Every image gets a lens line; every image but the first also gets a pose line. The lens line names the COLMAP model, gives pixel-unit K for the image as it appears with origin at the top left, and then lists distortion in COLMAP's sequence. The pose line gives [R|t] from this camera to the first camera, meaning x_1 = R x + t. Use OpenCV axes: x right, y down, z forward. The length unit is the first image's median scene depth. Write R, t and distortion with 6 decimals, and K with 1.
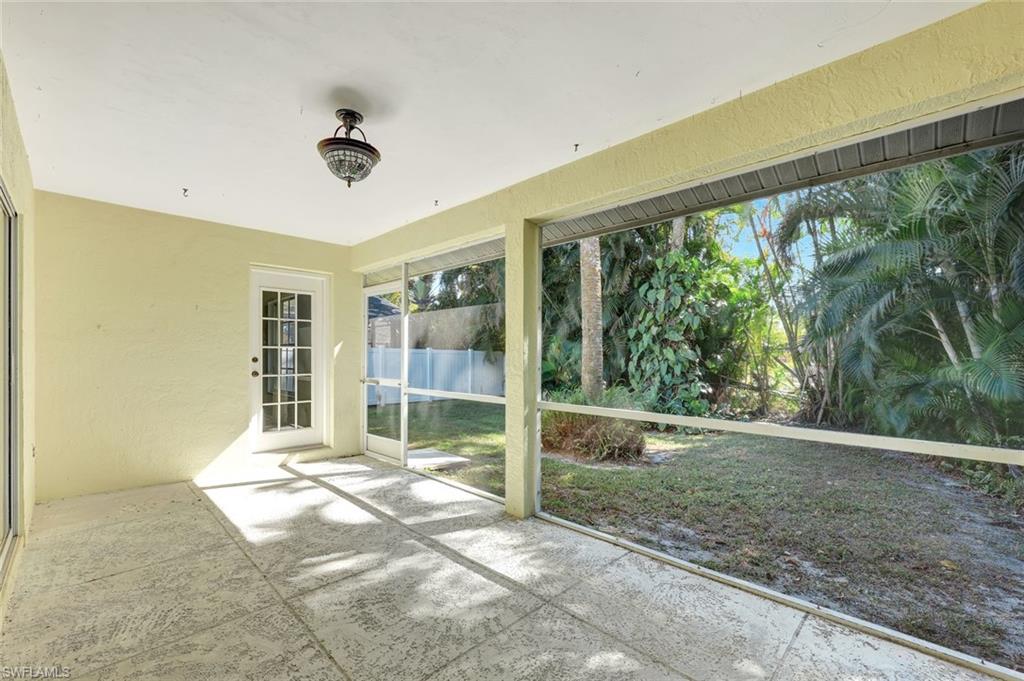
lens RADIAL K [[430.3, 0, 509.3], [0, 430.3, 346.9], [0, 0, 1]] dist [0.001053, 0.000066]
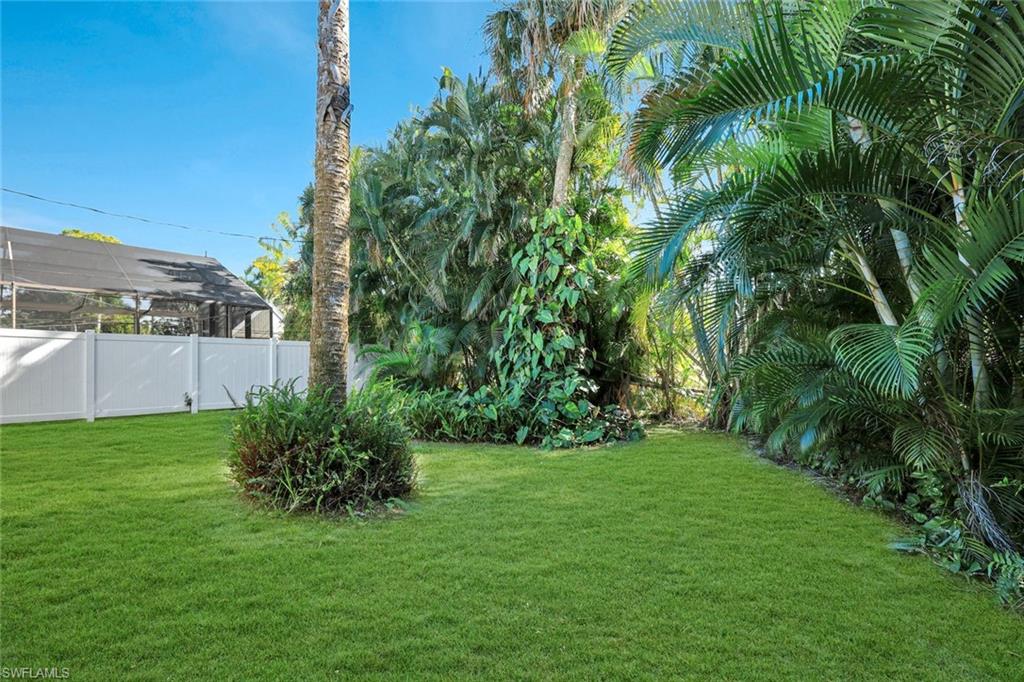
lens RADIAL K [[430.3, 0, 509.3], [0, 430.3, 347.4], [0, 0, 1]] dist [0.001053, 0.000066]
pose [[0.995929, 0.001662, 0.090131, 0.248570], [-0.000968, 0.999970, -0.007741, 0.034432], [-0.090141, 0.007622, 0.995900, 0.253063]]
